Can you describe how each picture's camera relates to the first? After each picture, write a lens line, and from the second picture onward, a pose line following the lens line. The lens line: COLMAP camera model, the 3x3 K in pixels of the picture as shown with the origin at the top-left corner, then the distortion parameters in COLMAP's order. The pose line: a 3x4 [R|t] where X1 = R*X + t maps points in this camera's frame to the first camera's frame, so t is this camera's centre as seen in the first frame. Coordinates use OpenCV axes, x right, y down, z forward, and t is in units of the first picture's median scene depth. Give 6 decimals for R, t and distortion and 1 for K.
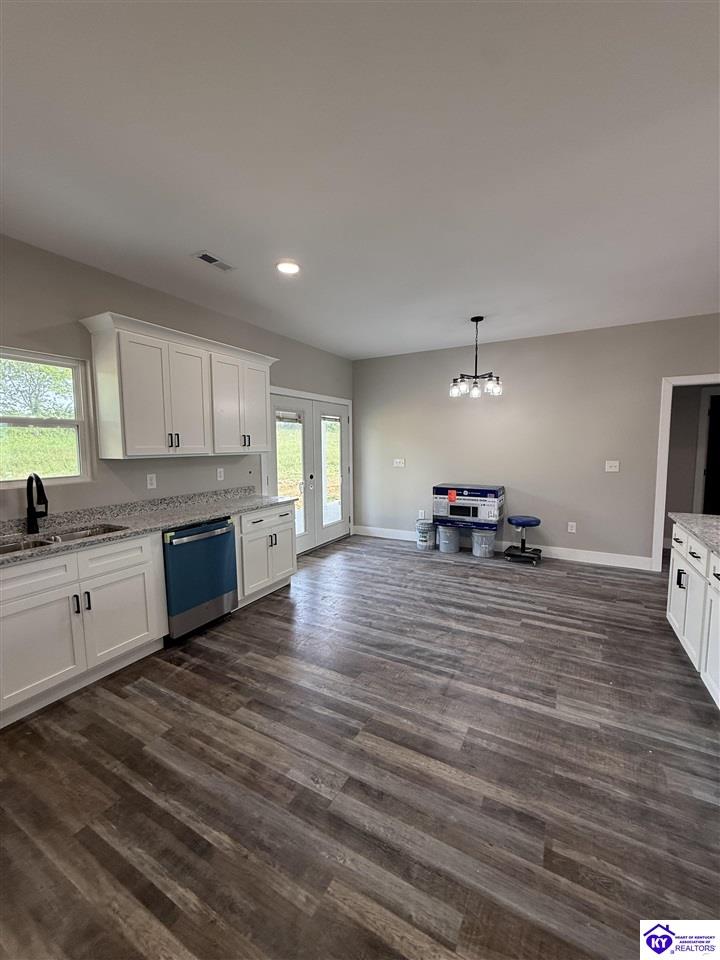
lens RADIAL K [[380.7, 0, 362.0], [0, 380.7, 475.8], [0, 0, 1]] dist [-0.001011, 0.000024]
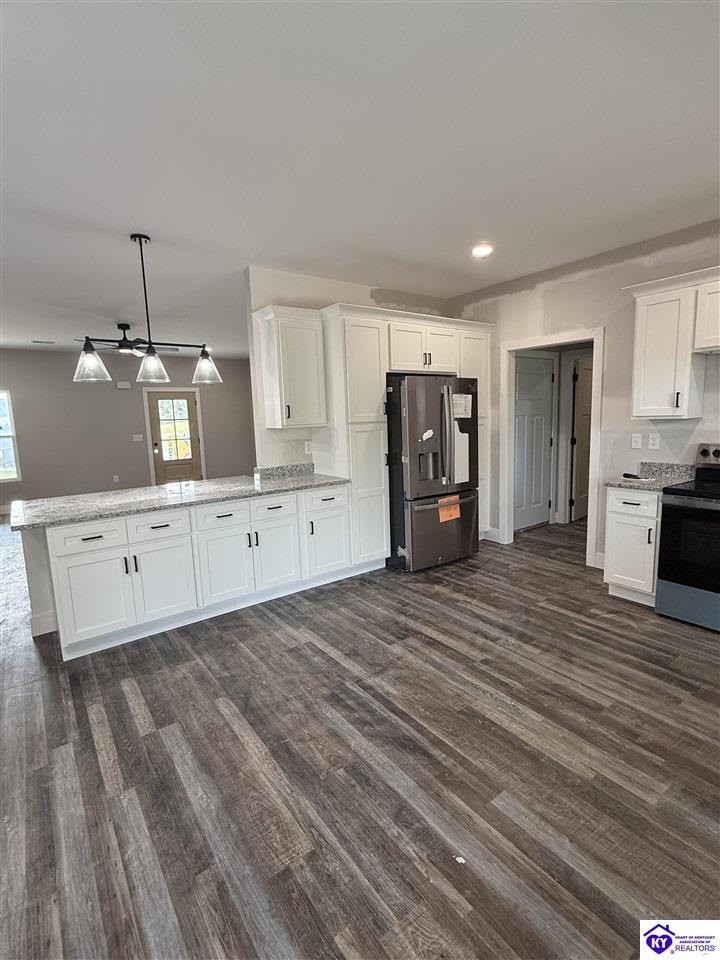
lens RADIAL K [[460.1, 0, 363.8], [0, 460.1, 477.5], [0, 0, 1]] dist [0.000100, -0.000622]
pose [[-0.909482, -0.018974, 0.415311, -0.177400], [0.074830, 0.975172, 0.208421, -0.134112], [-0.408954, 0.220633, -0.885481, 1.559866]]
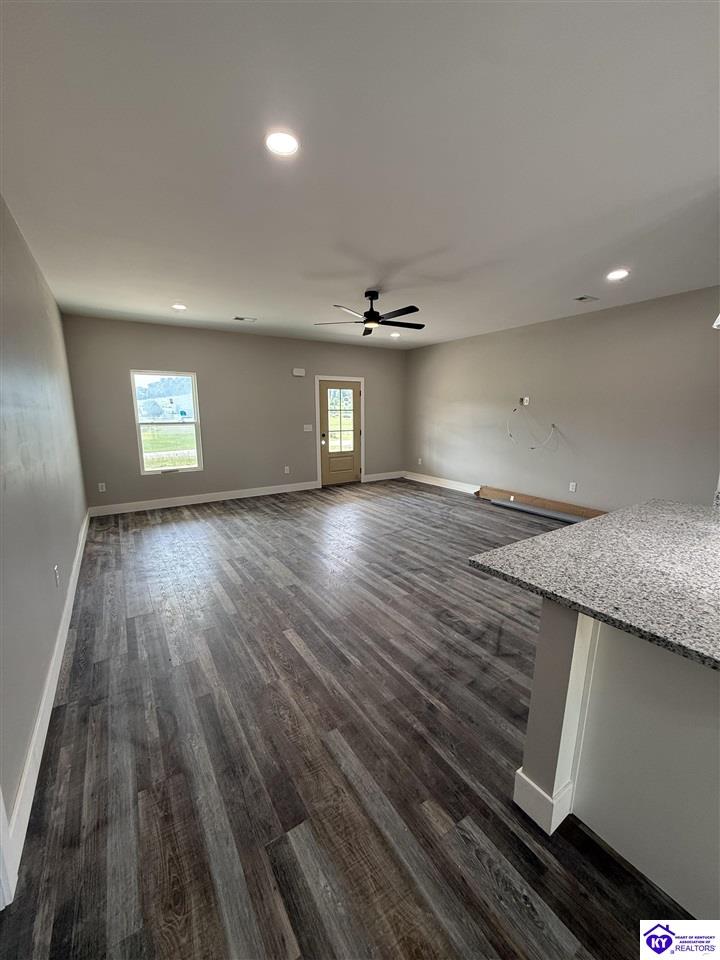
lens RADIAL K [[380.7, 0, 362.0], [0, 380.7, 475.8], [0, 0, 1]] dist [-0.001011, 0.000024]
pose [[-0.883417, -0.069545, 0.463397, 1.067132], [0.050584, 0.968993, 0.241856, -0.140938], [-0.465848, 0.237100, -0.852507, 1.381984]]
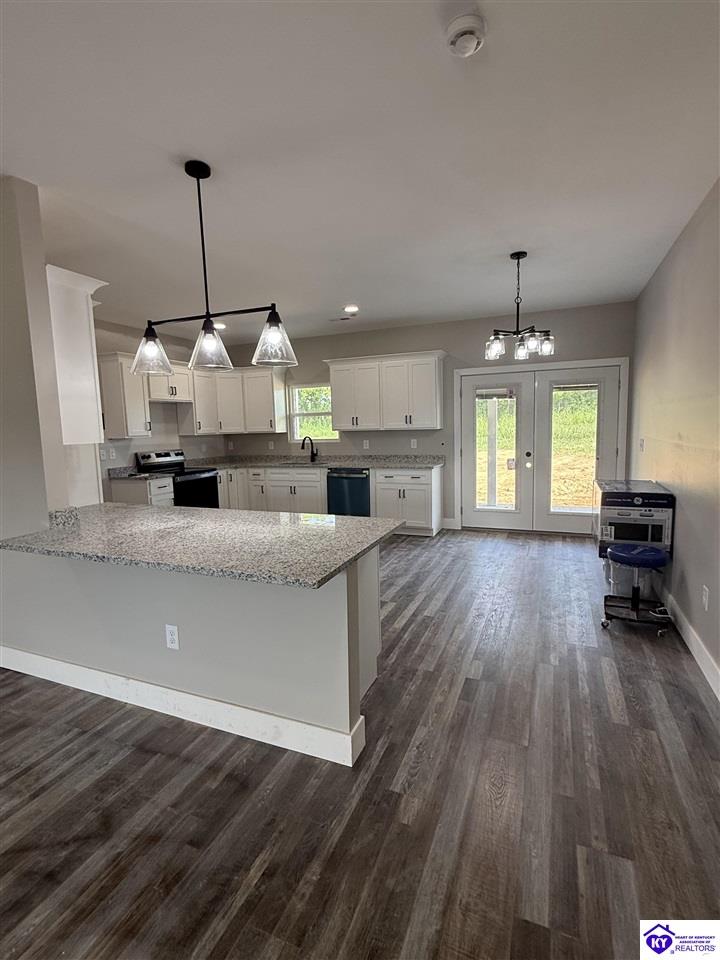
lens RADIAL K [[460.1, 0, 363.8], [0, 460.1, 477.5], [0, 0, 1]] dist [0.000100, -0.000622]
pose [[0.112814, 0.119120, -0.986450, 1.732318], [-0.058771, 0.991850, 0.113051, -0.081933], [0.991877, 0.045221, 0.118895, 0.857201]]
